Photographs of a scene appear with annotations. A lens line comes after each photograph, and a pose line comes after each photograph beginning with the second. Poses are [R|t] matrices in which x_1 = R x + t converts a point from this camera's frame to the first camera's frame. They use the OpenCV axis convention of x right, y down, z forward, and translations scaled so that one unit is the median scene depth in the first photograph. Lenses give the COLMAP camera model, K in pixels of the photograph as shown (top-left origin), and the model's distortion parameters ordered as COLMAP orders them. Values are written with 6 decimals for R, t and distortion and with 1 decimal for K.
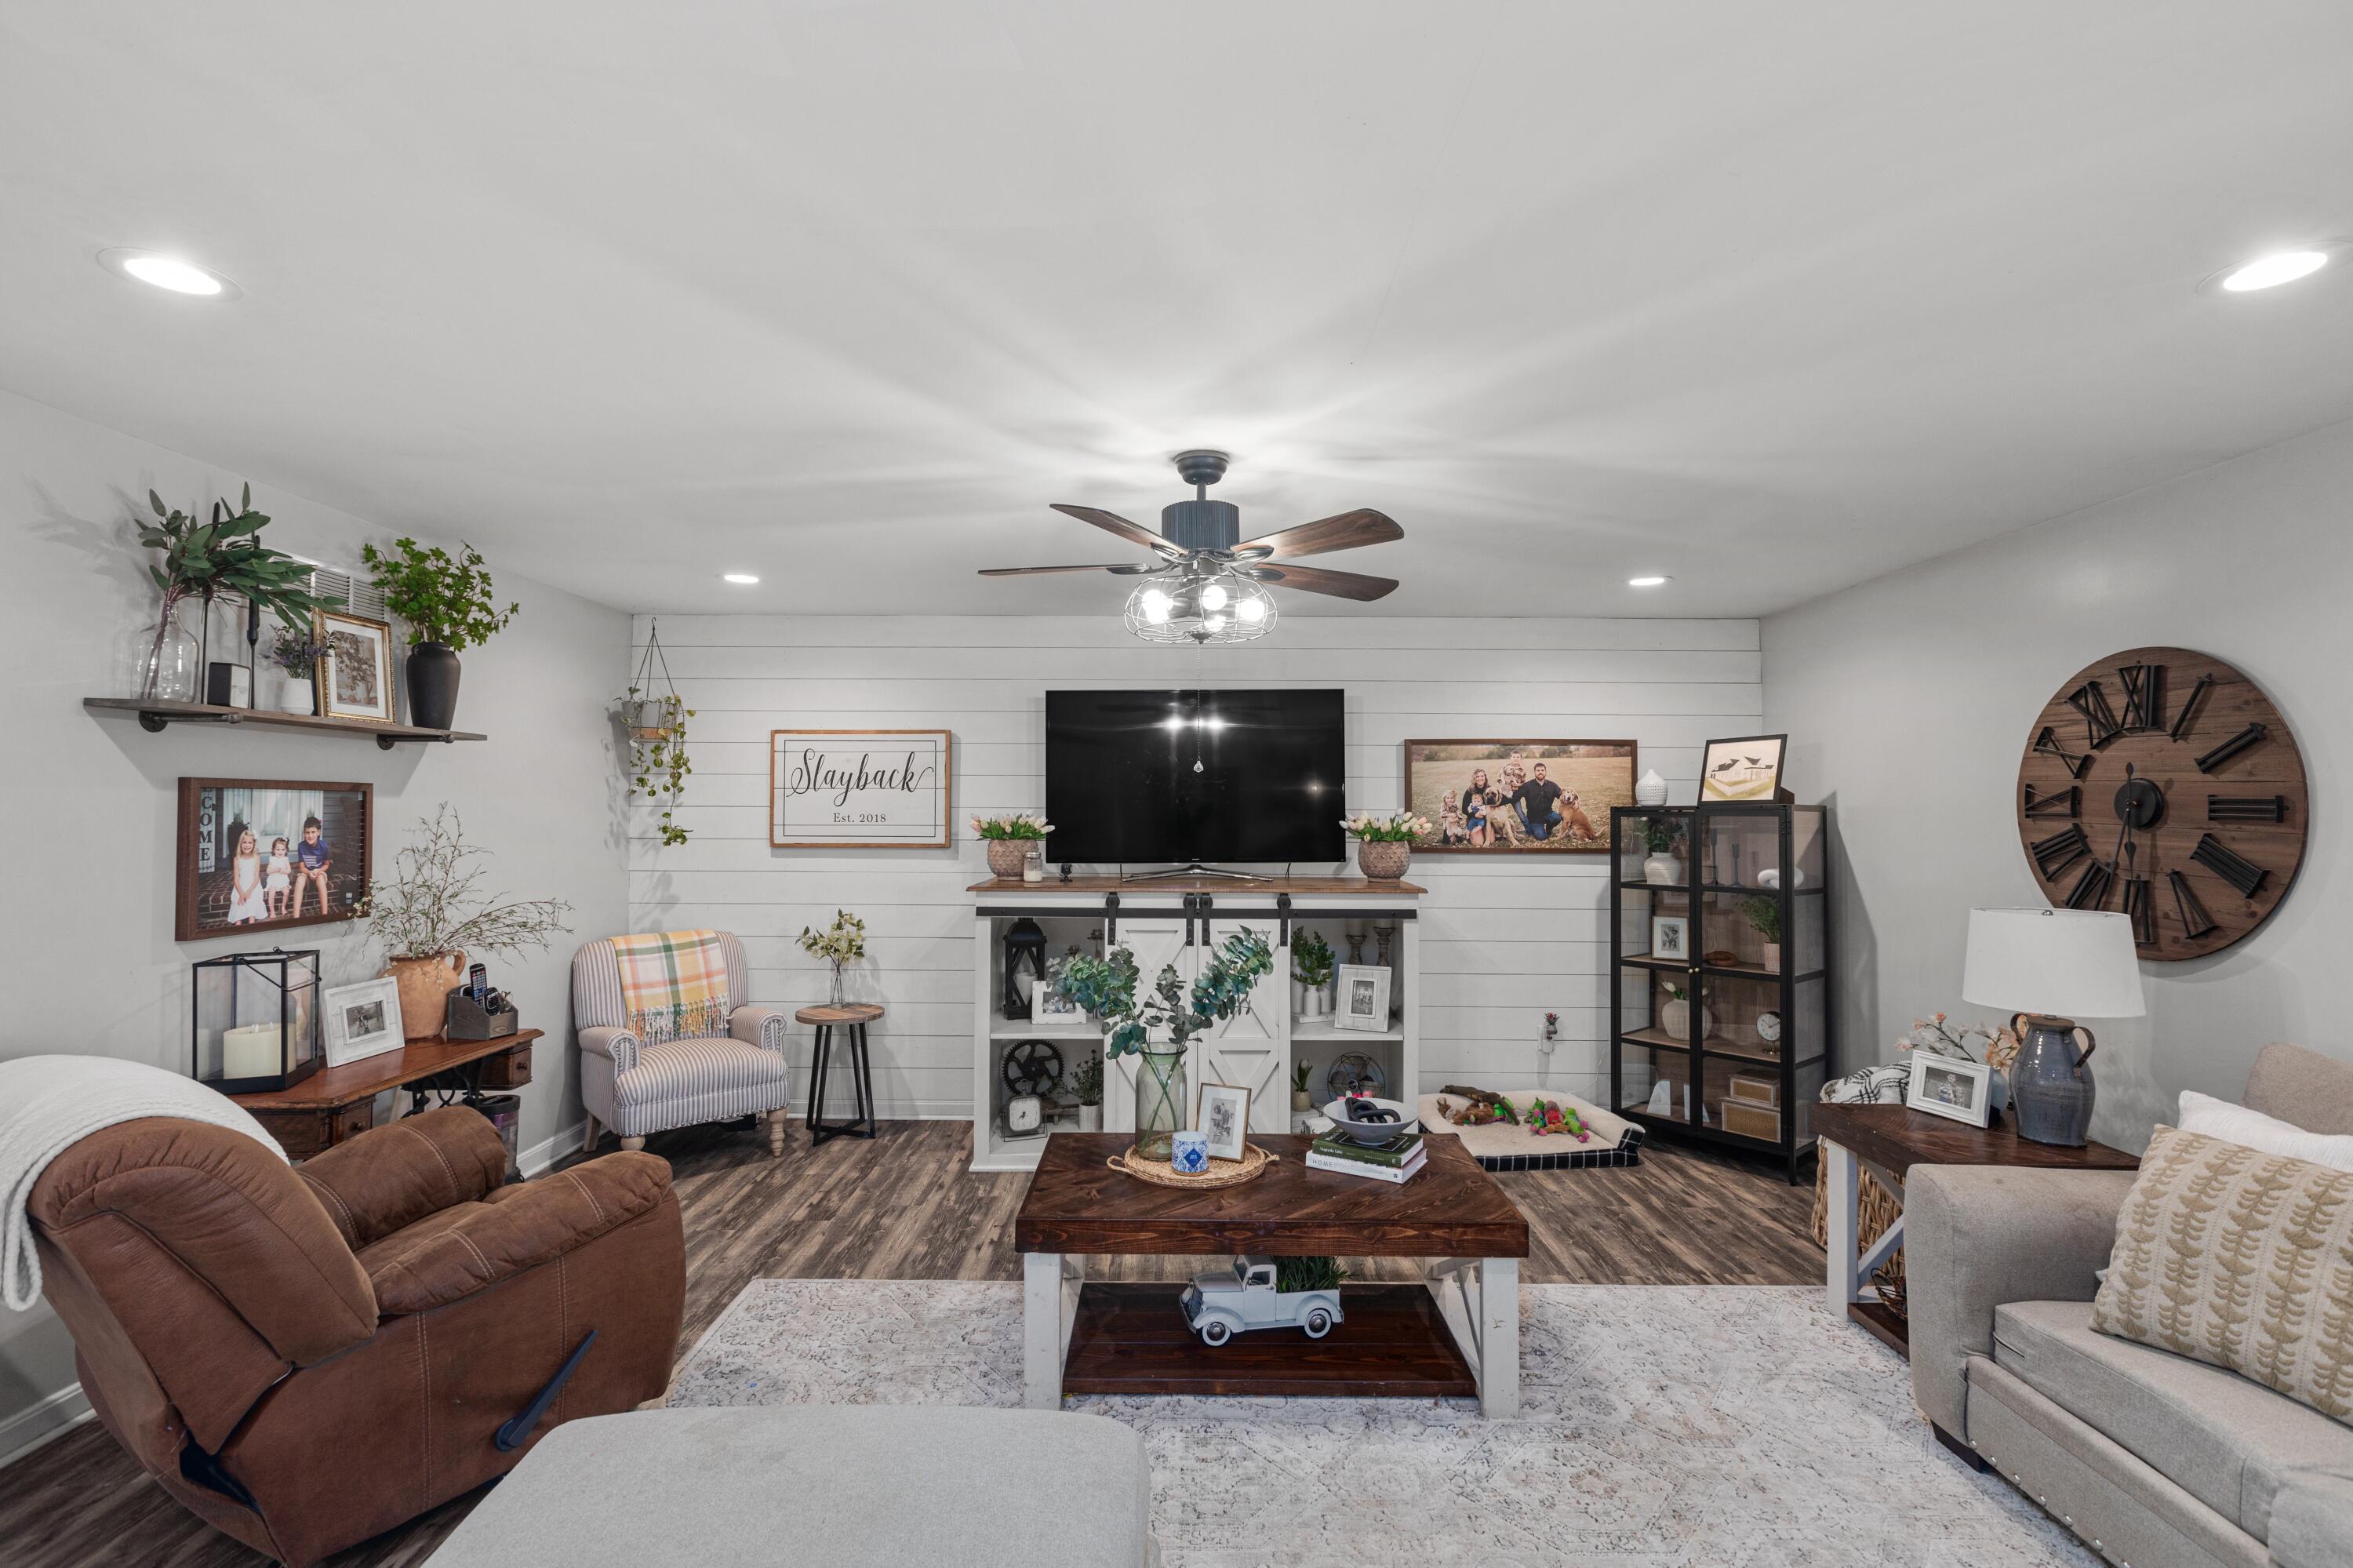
lens RADIAL K [[1065.9, 0, 1173.9], [0, 1065.9, 788.1], [0, 0, 1]] dist [0.009435, -0.000116]
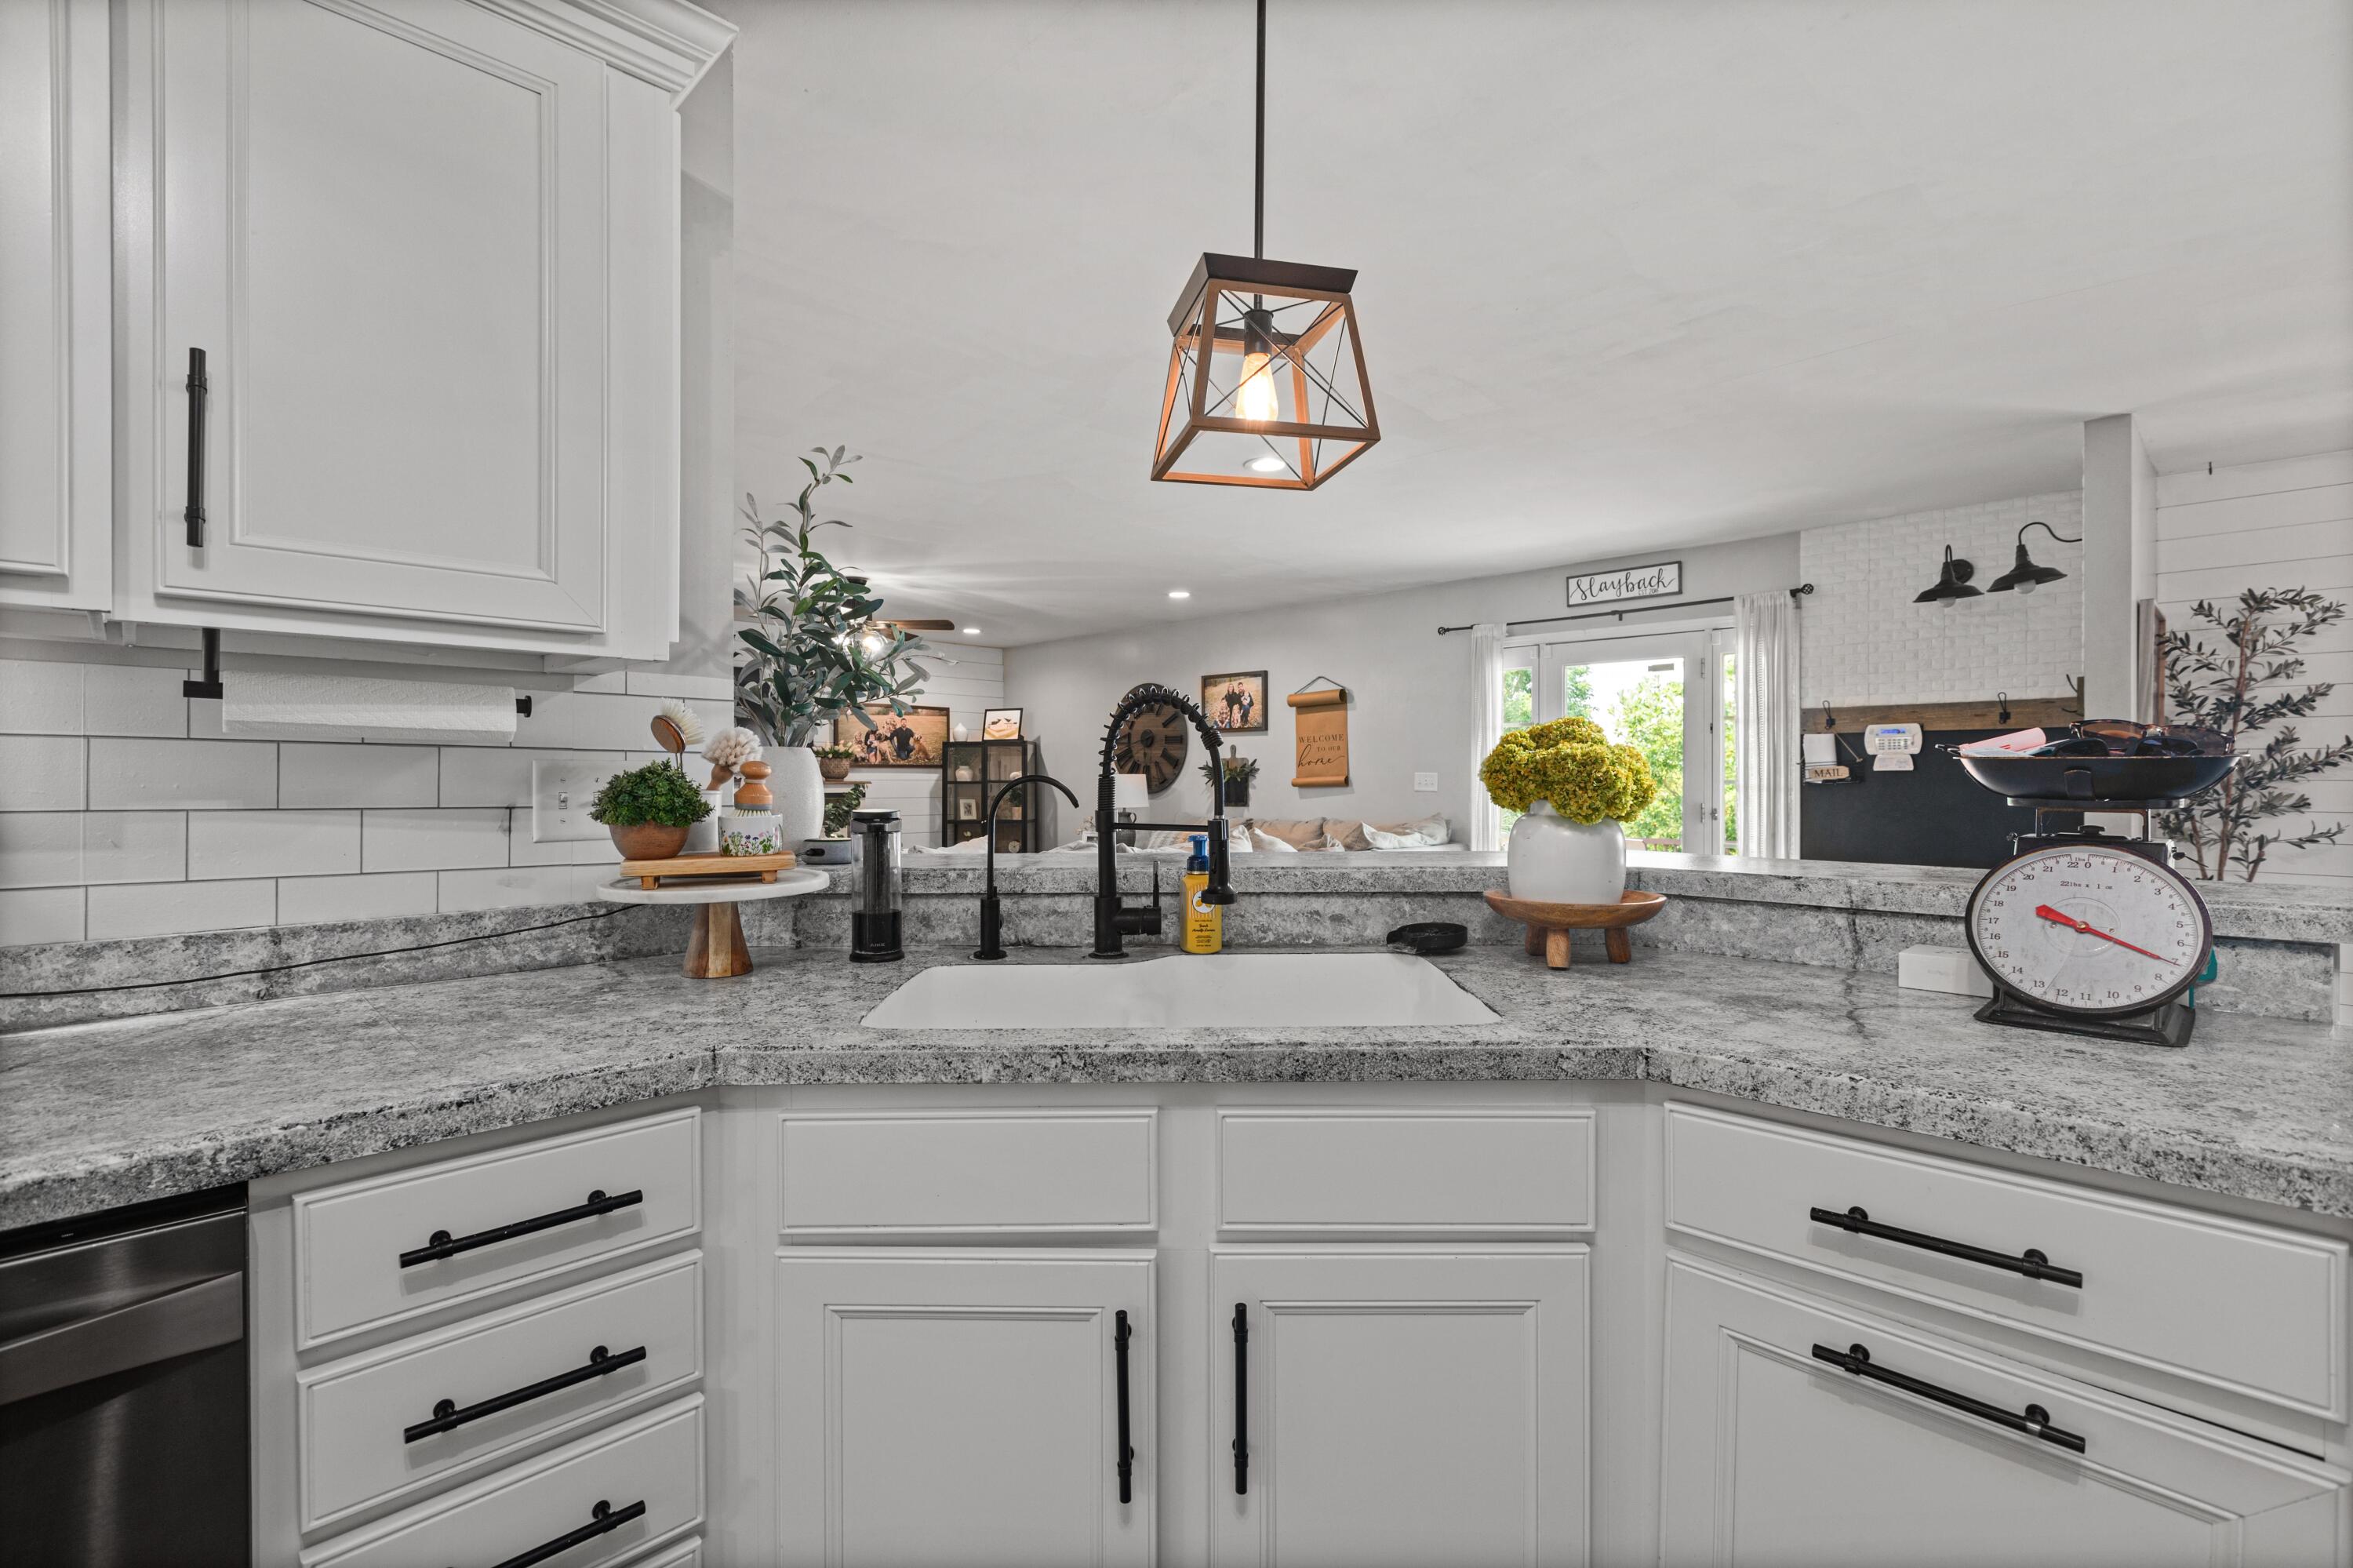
lens RADIAL K [[1065.9, 0, 1176.7], [0, 1065.9, 785.2], [0, 0, 1]] dist [0.009435, -0.000116]
pose [[0.706674, -0.008226, 0.707491, -0.676819], [-0.012006, 0.999649, 0.023615, 0.046594], [-0.707437, -0.025182, 0.706327, -0.682241]]
